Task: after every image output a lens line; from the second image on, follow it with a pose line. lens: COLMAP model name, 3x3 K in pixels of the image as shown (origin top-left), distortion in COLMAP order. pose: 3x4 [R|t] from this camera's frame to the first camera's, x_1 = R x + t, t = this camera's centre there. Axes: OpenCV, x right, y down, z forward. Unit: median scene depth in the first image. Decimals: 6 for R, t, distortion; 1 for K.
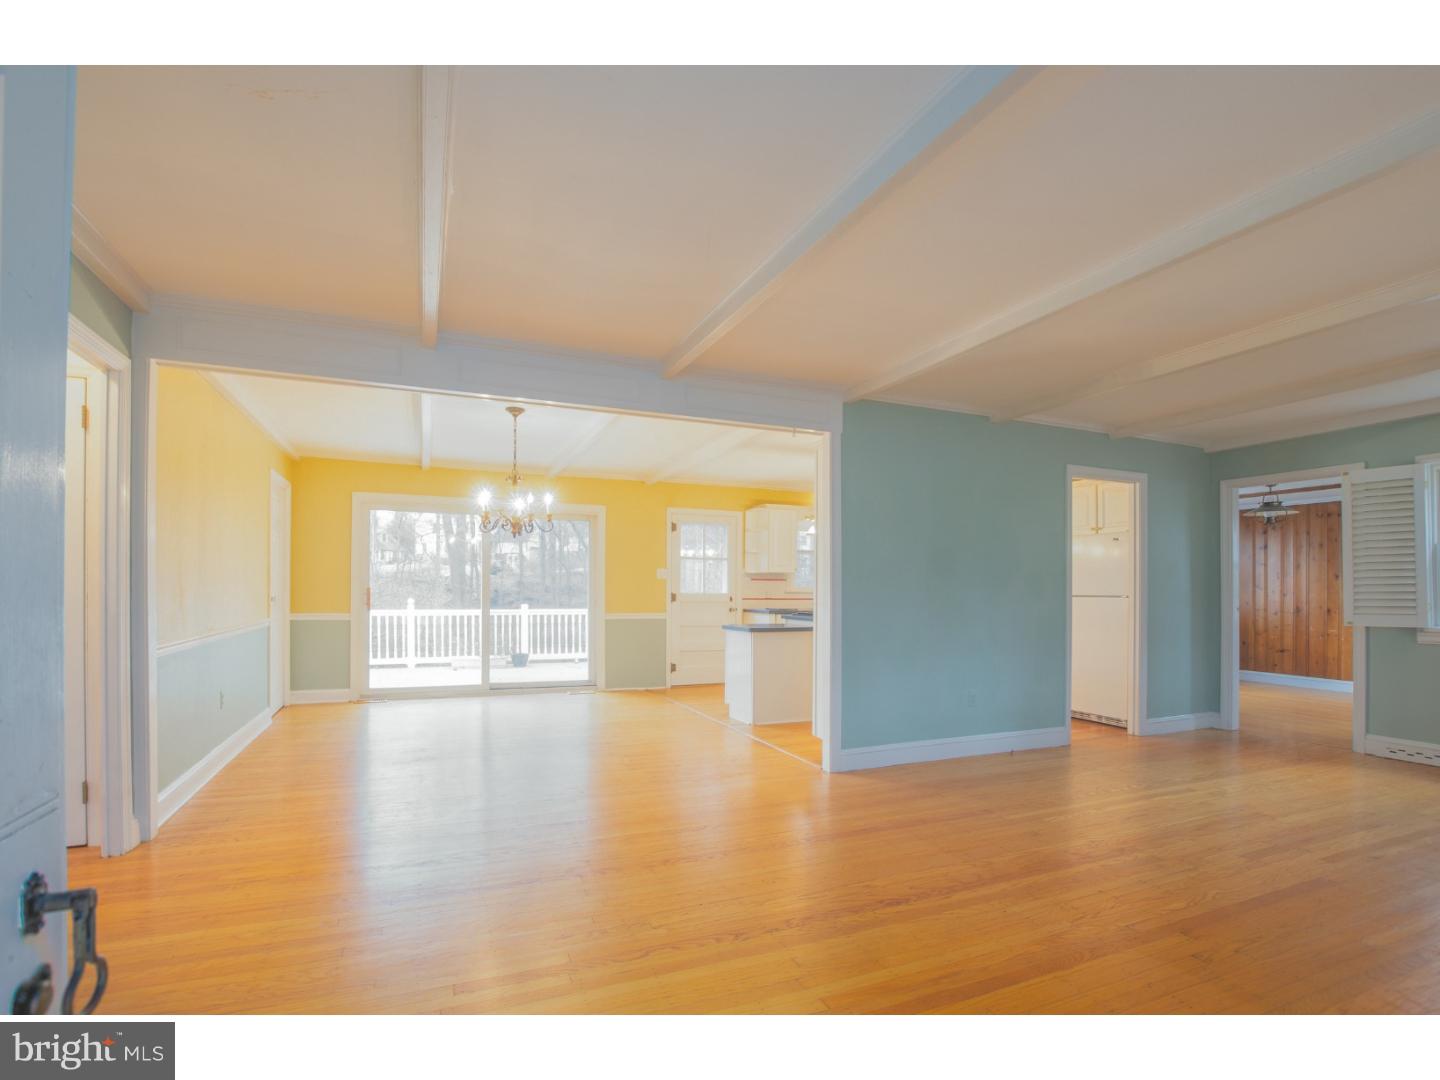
lens RADIAL K [[642.2, 0, 690.8], [0, 642.2, 584.4], [0, 0, 1]] dist [-0.021308, 0.001521]
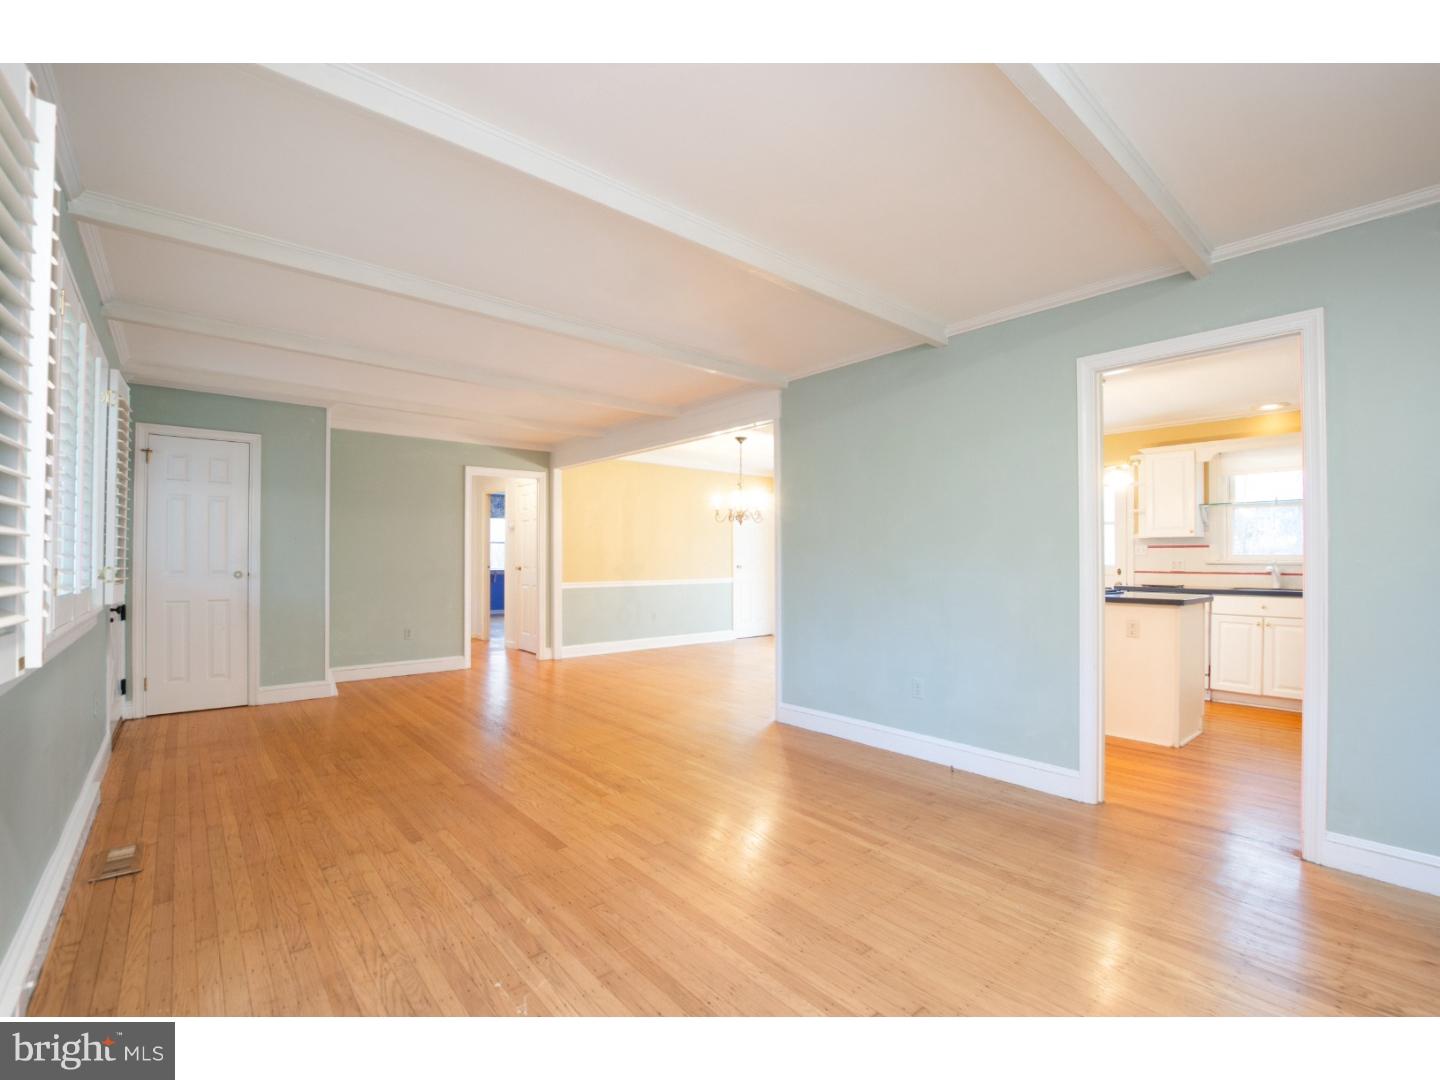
lens RADIAL K [[642.2, 0, 758.8], [0, 642.2, 556.7], [0, 0, 1]] dist [-0.021308, 0.001521]
pose [[0.366157, -0.010306, -0.930496, 1.116108], [0.006509, 0.999943, -0.008514, 0.013300], [0.930530, -0.002939, 0.366203, 0.496288]]
